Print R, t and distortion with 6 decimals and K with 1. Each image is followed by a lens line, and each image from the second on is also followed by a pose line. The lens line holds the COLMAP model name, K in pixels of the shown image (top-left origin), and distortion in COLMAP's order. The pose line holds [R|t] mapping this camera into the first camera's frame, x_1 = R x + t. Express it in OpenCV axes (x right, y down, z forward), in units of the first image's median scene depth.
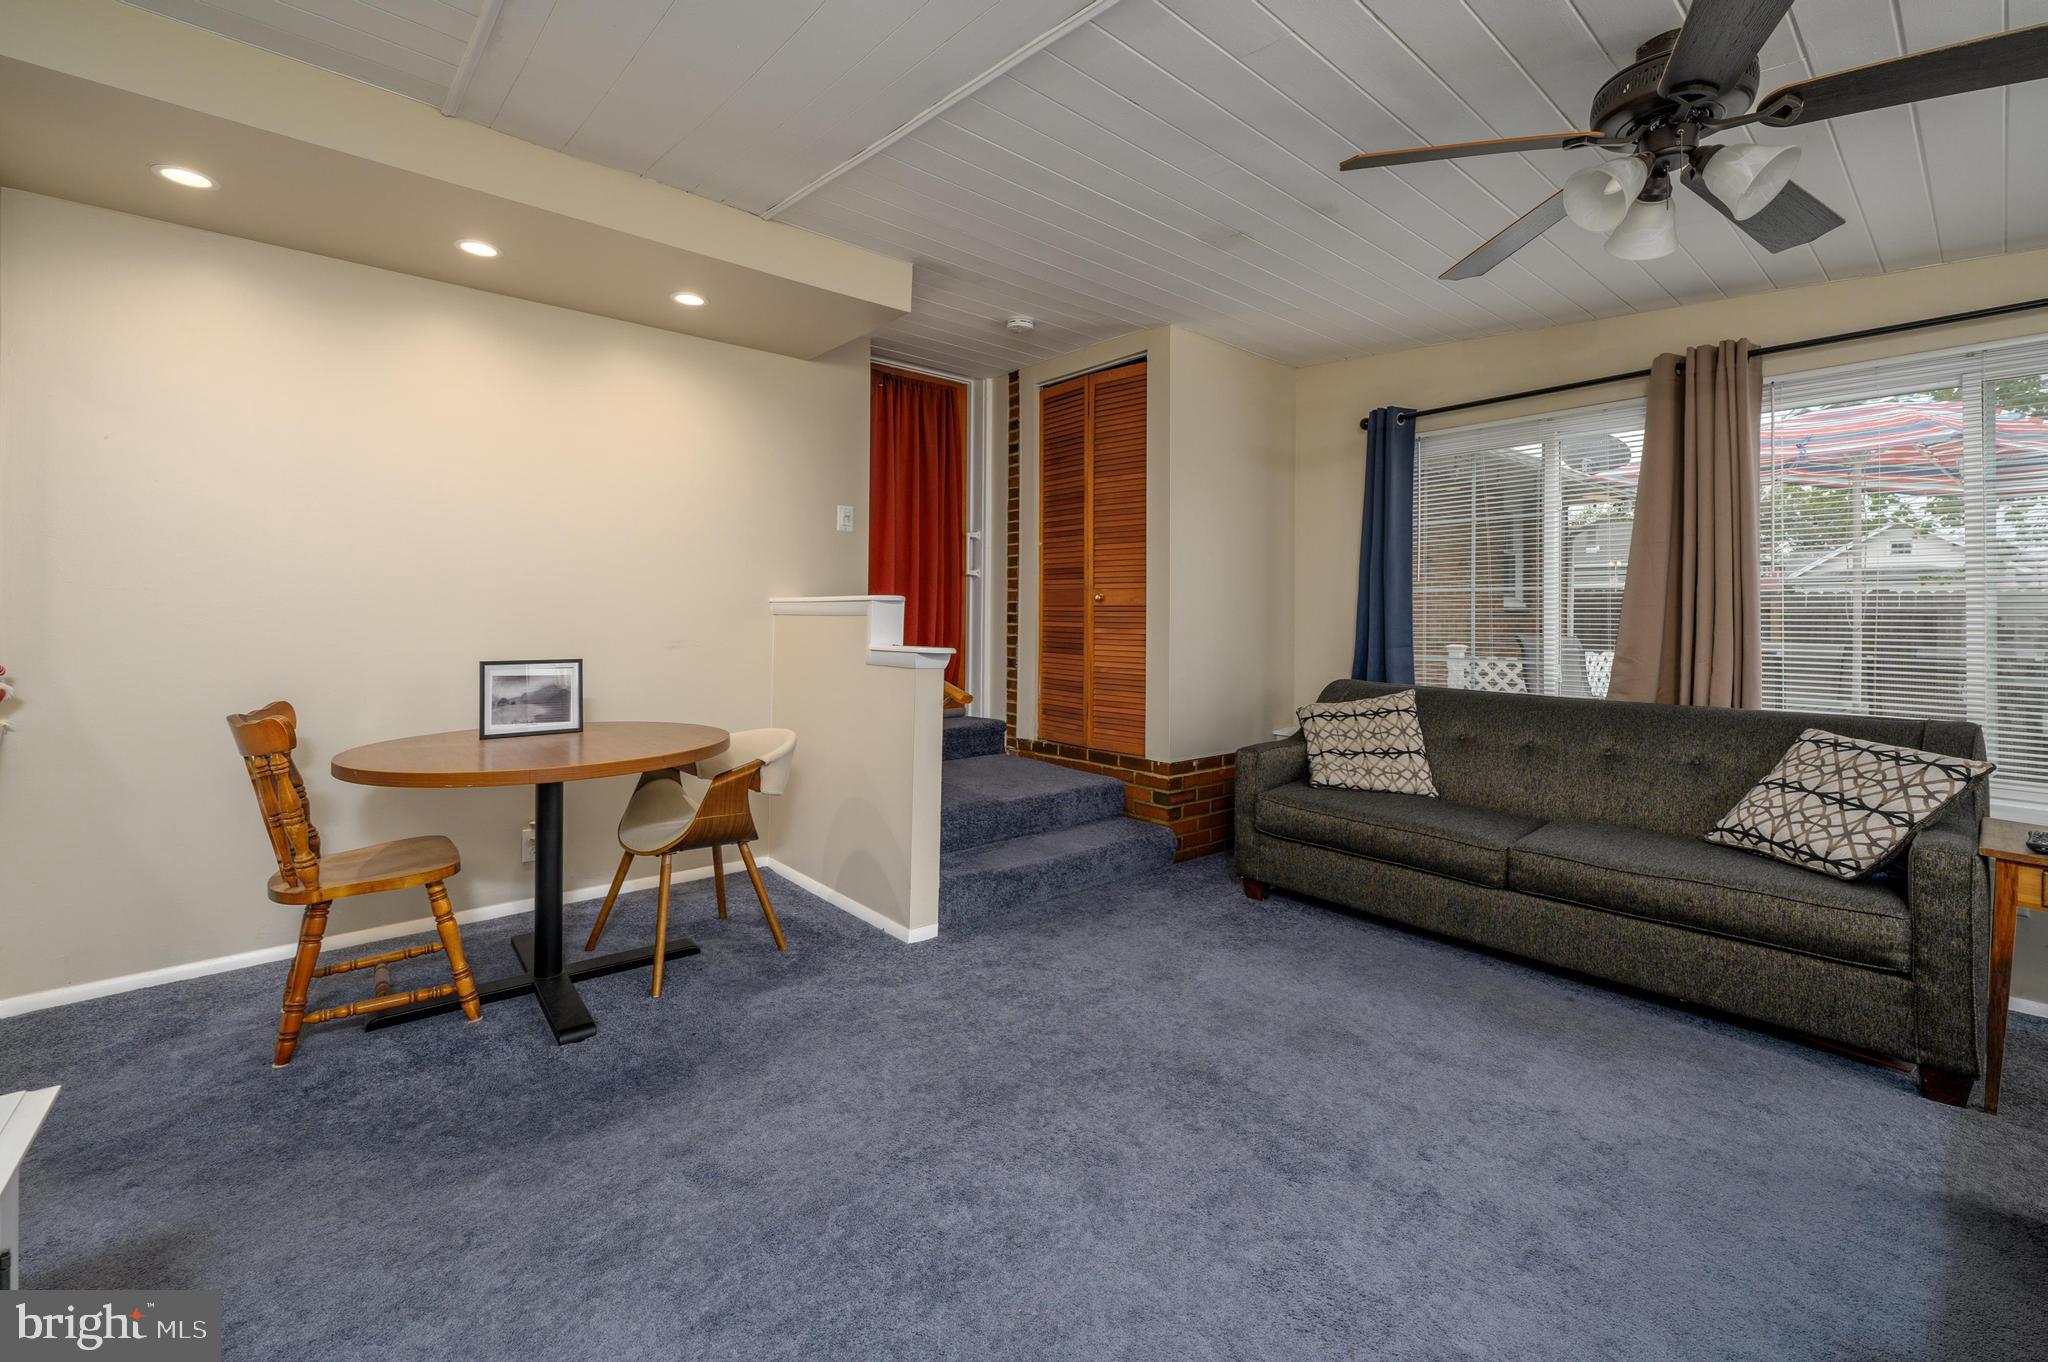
lens RADIAL K [[825.2, 0, 995.4], [0, 825.2, 613.5], [0, 0, 1]] dist [-0.001282, -0.000237]
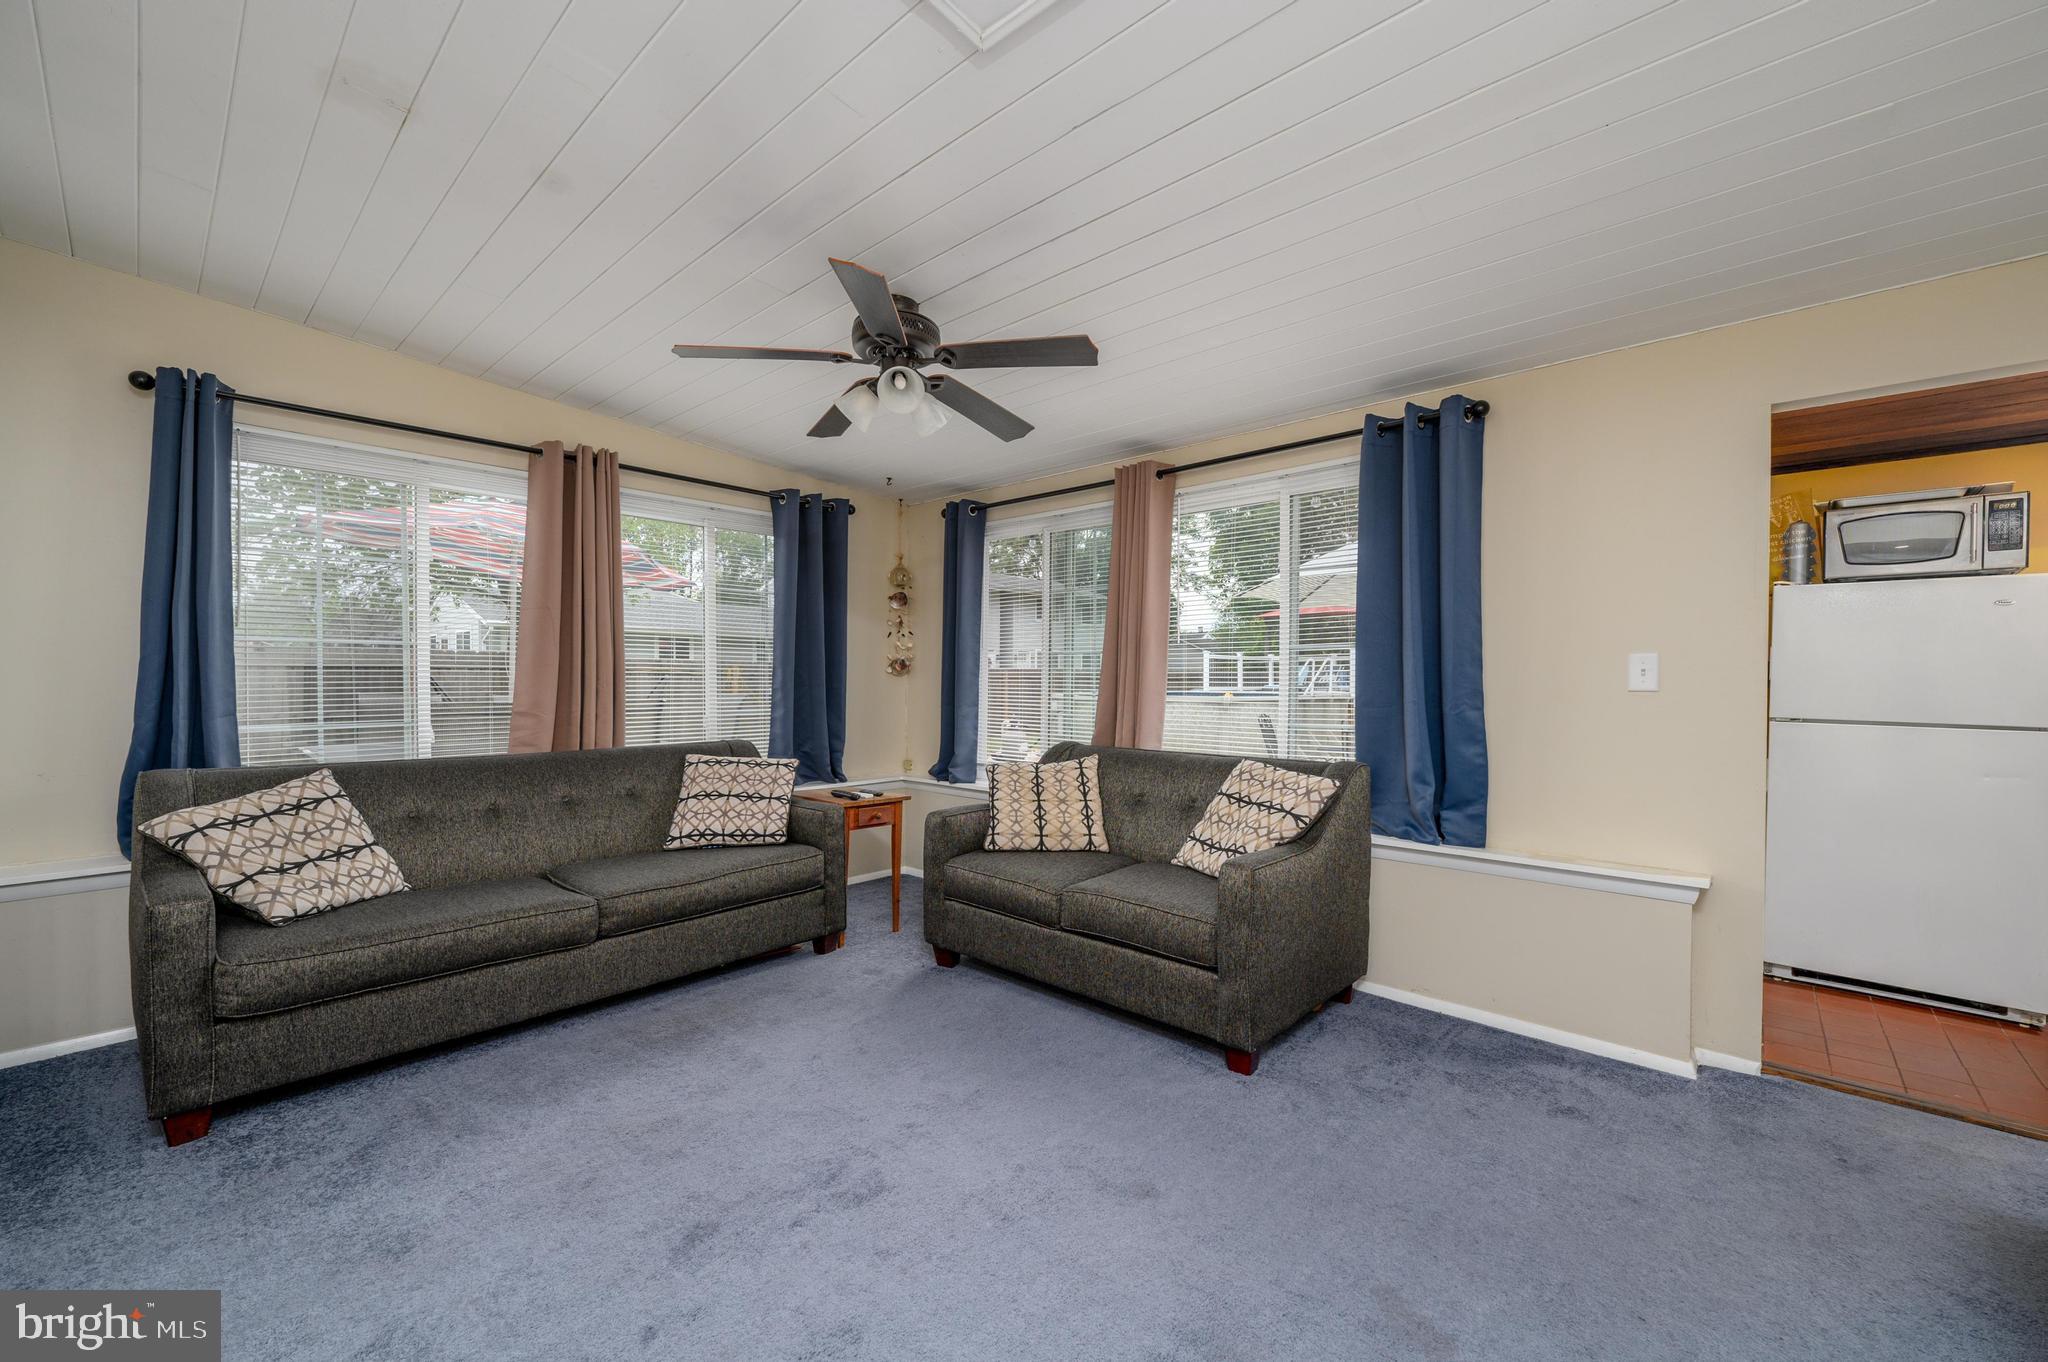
lens RADIAL K [[825.2, 0, 1021.0], [0, 825.2, 683.8], [0, 0, 1]] dist [-0.001282, -0.000237]
pose [[-0.138355, -0.011380, 0.990317, -0.436278], [-0.006162, 0.999925, 0.010630, 0.000393], [-0.990363, -0.004631, -0.138415, 0.576787]]
